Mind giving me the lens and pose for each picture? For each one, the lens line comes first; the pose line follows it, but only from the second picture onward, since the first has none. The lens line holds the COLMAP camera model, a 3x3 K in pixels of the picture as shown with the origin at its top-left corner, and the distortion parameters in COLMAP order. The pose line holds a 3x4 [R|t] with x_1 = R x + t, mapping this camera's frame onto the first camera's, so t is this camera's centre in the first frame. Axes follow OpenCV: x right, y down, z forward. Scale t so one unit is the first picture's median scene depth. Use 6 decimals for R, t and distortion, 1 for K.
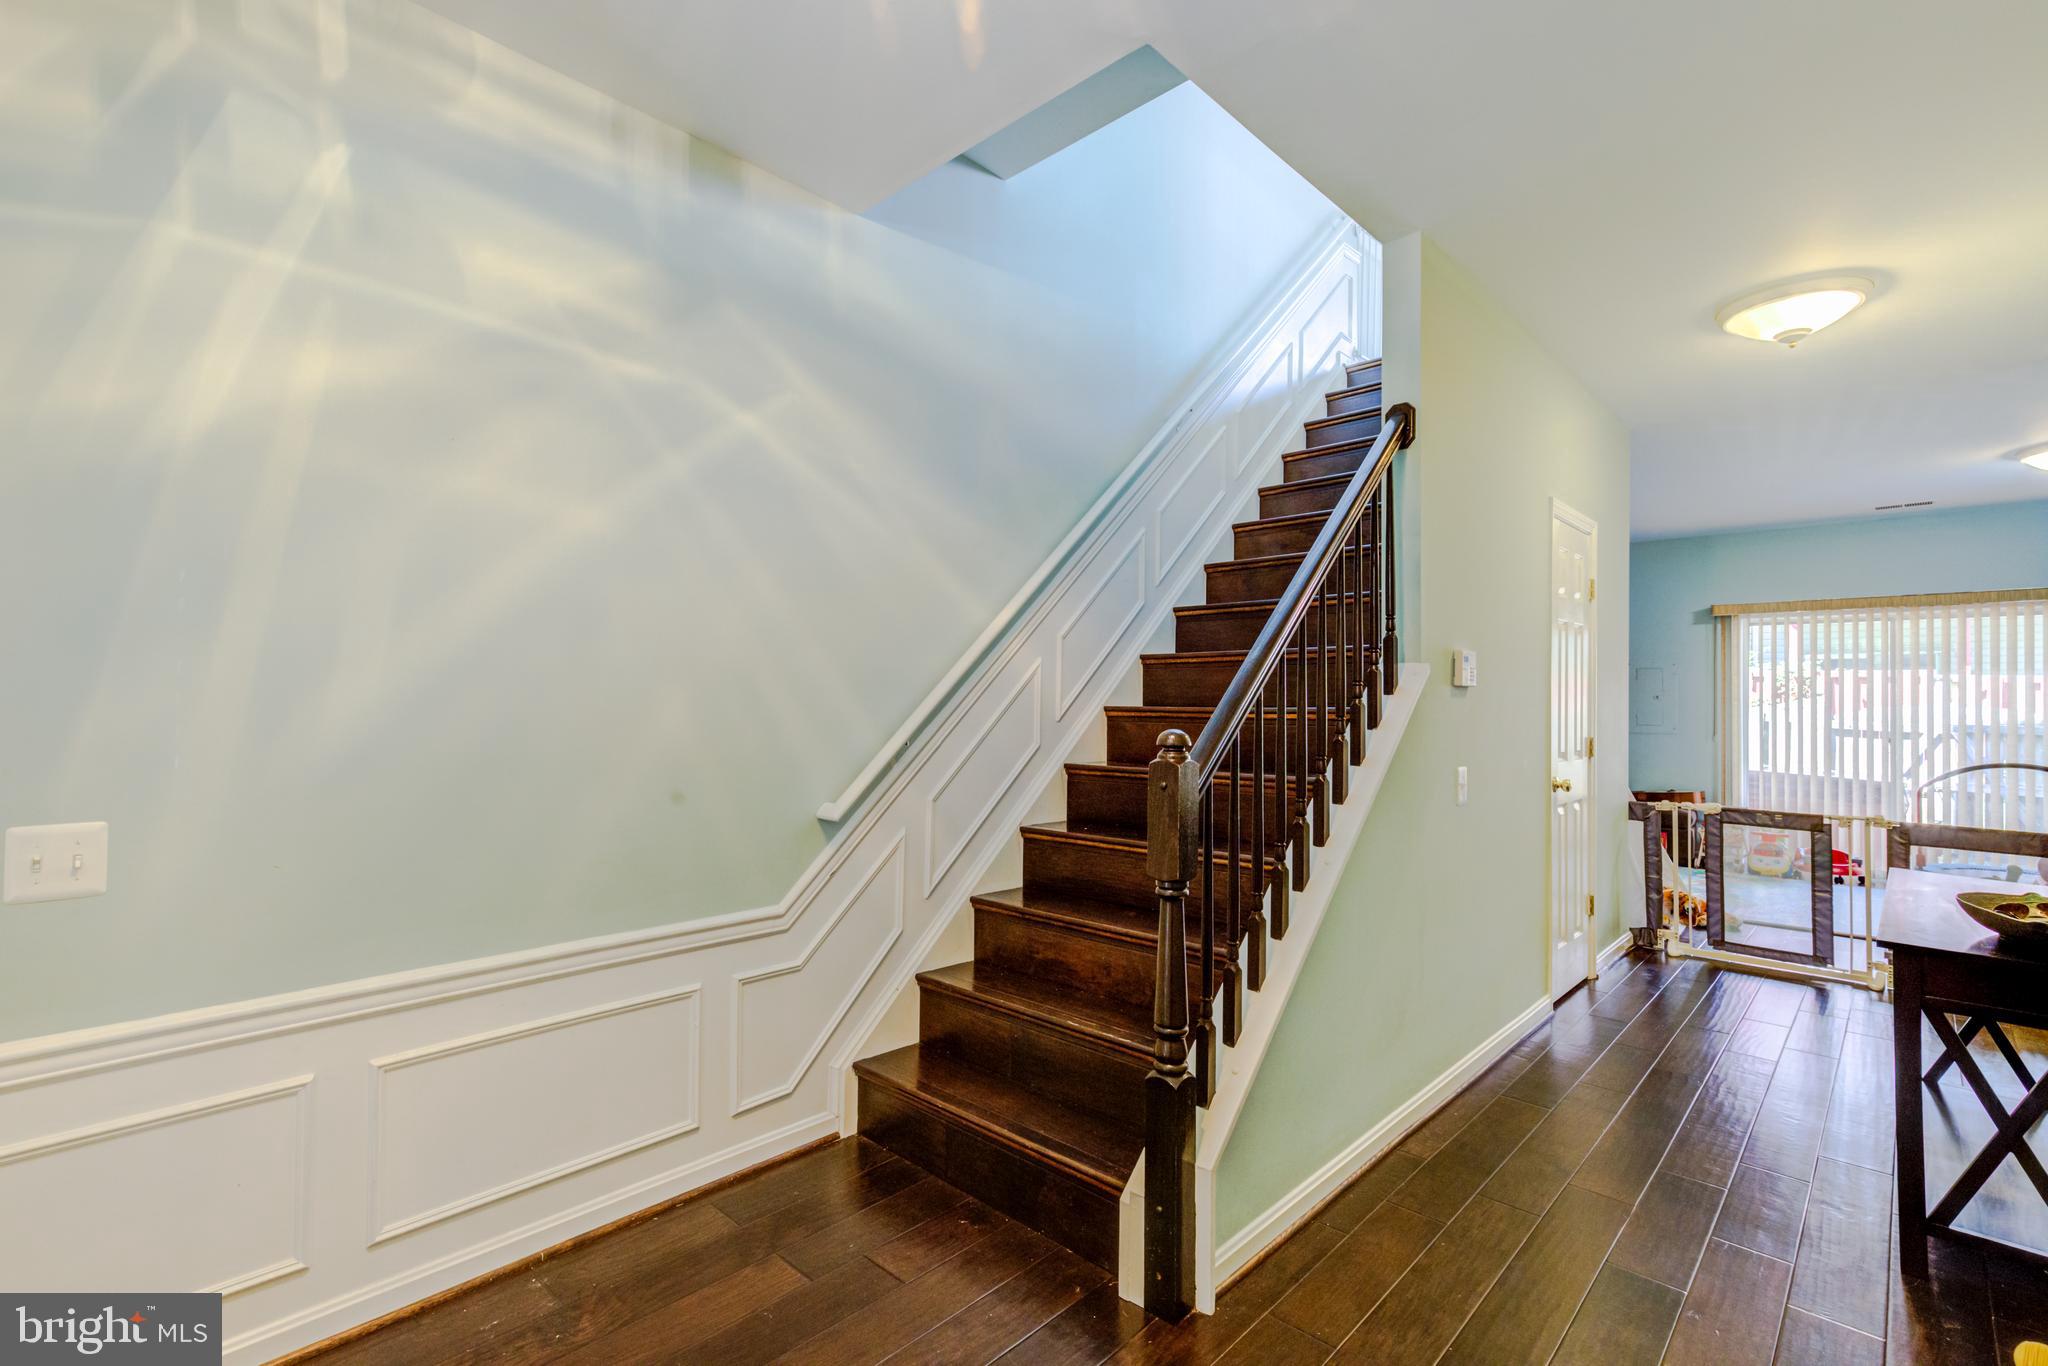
lens RADIAL K [[936.5, 0, 1020.6], [0, 936.5, 689.8], [0, 0, 1]] dist [0.013881, 0.000286]
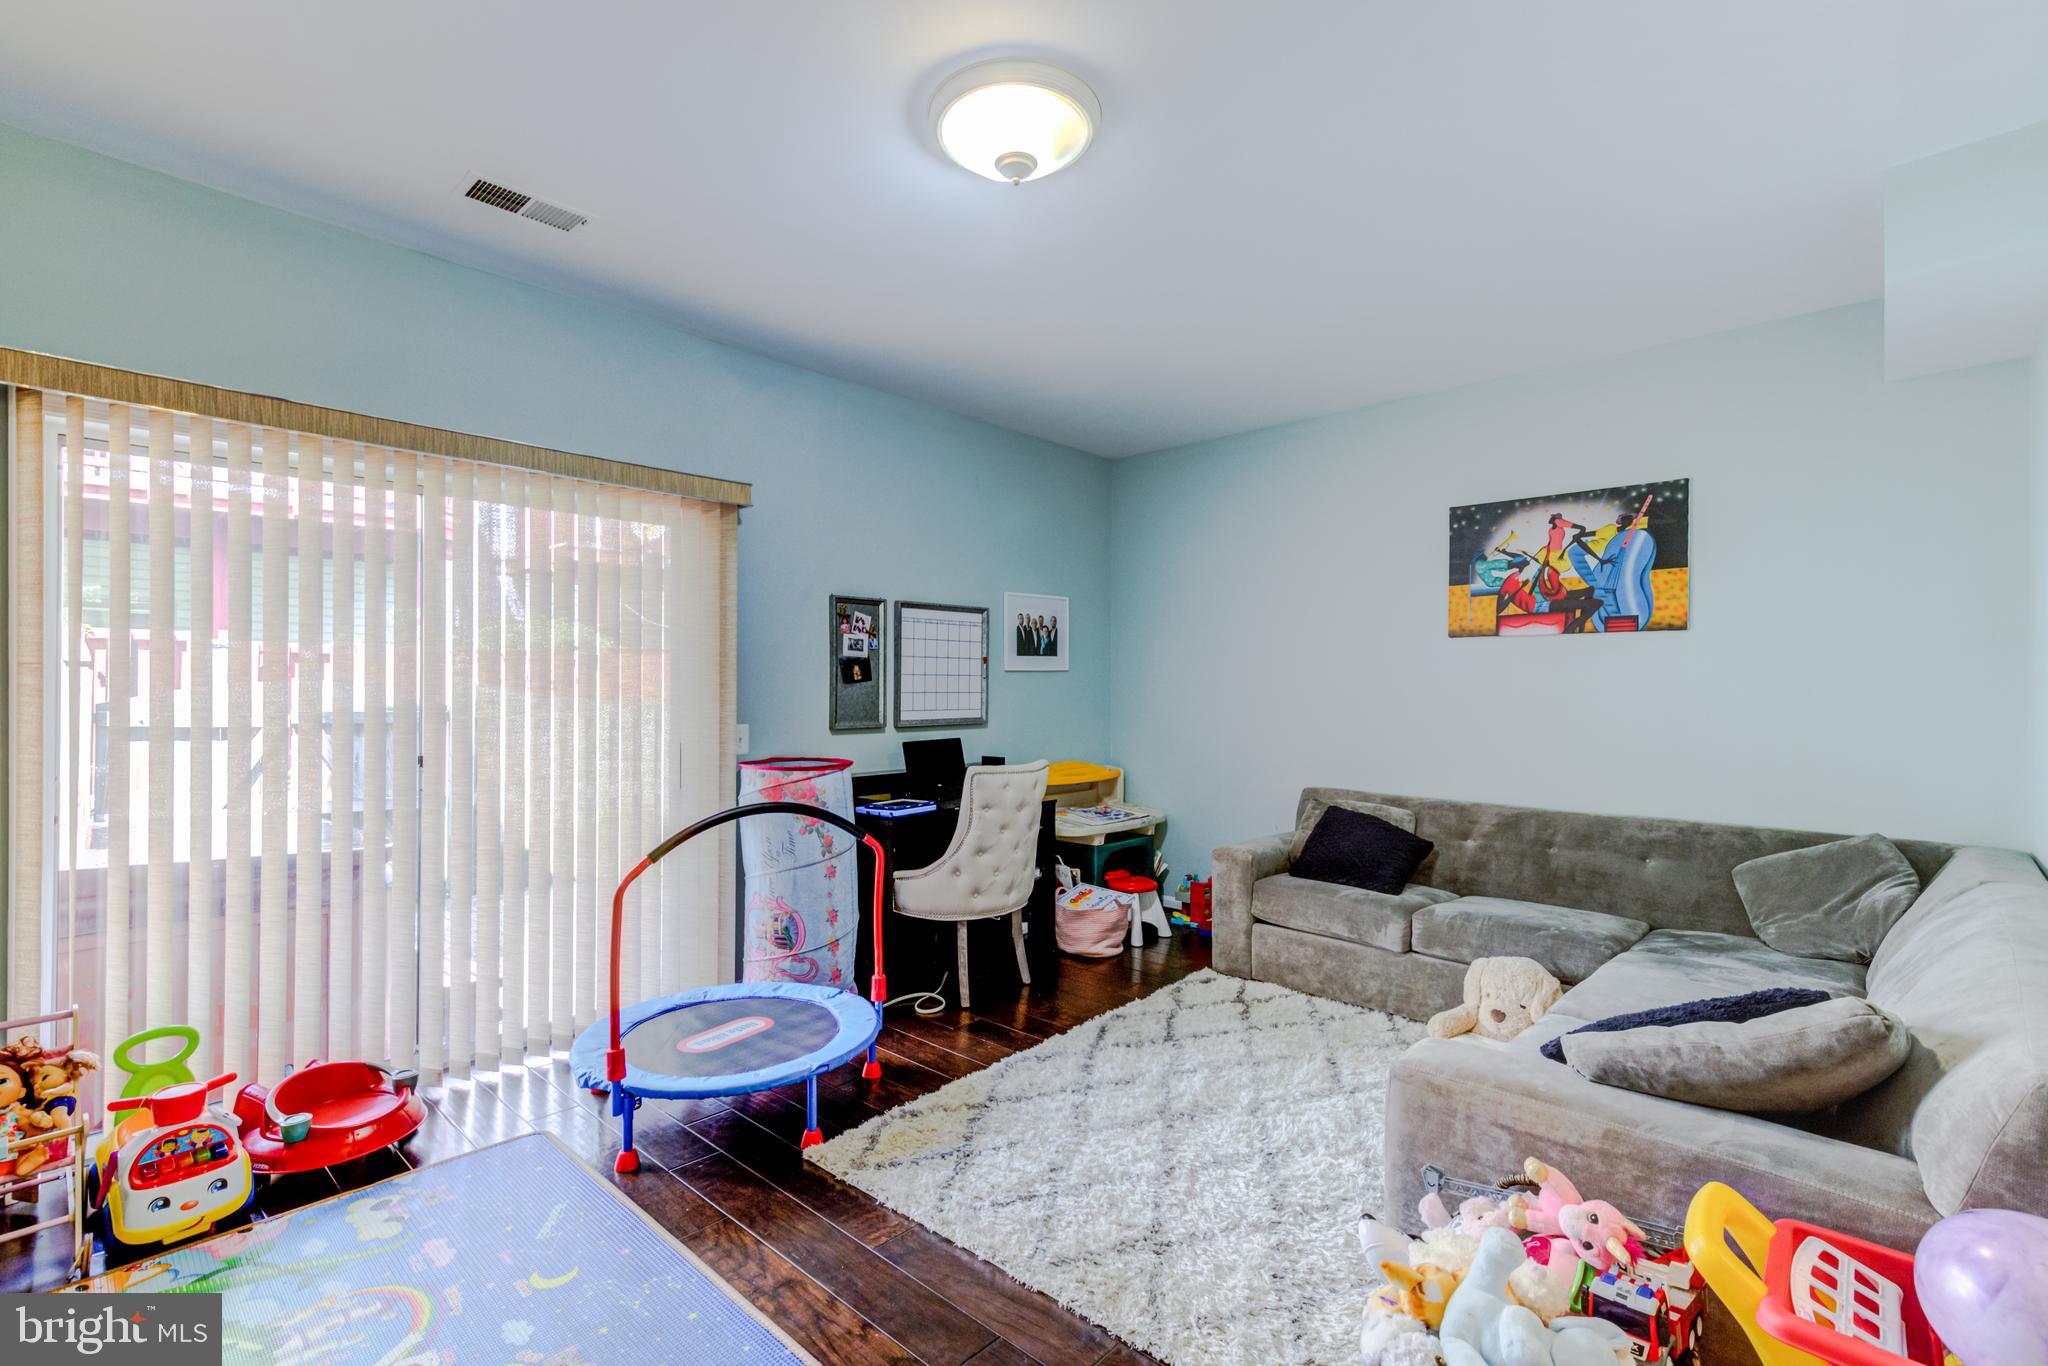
lens RADIAL K [[936.5, 0, 1023.7], [0, 936.5, 682.2], [0, 0, 1]] dist [0.013881, 0.000286]
pose [[-0.032680, -0.000524, 0.999466, 0.357741], [-0.014238, 0.999899, 0.000059, 0.010838], [-0.999364, -0.014229, -0.032685, 0.566844]]
